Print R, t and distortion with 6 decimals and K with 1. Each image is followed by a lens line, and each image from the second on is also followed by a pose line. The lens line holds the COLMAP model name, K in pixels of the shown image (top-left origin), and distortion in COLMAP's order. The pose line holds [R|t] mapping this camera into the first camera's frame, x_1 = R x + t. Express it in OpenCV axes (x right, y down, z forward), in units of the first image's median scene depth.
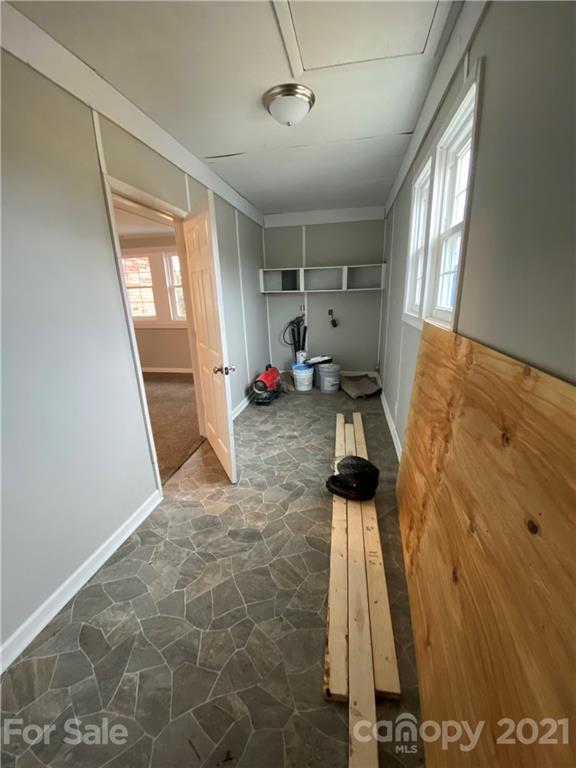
lens RADIAL K [[308.7, 0, 290.8], [0, 308.7, 382.1], [0, 0, 1]] dist [0.004262, -0.011184]
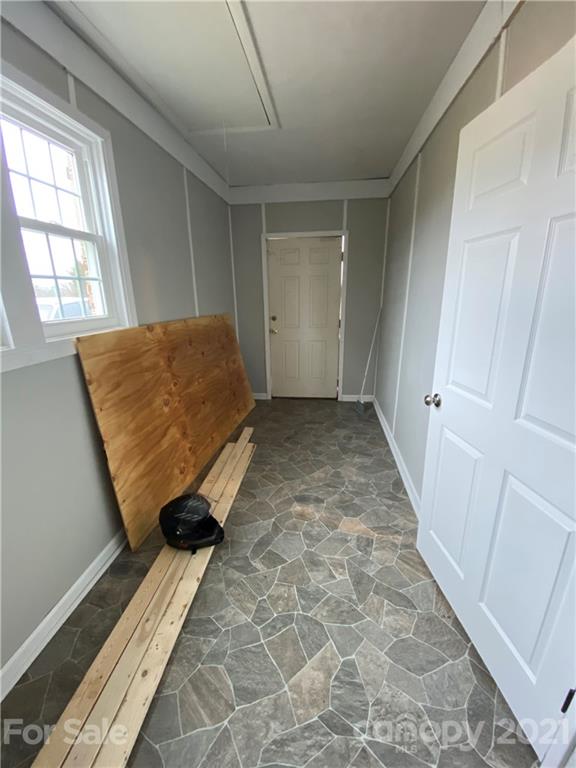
lens RADIAL K [[308.7, 0, 288.4], [0, 308.7, 381.4], [0, 0, 1]] dist [0.004262, -0.011184]
pose [[-0.996790, 0.060034, -0.052977, -0.037686], [0.023360, 0.850935, 0.524752, -0.490865], [0.076583, 0.521830, -0.849605, 1.743197]]
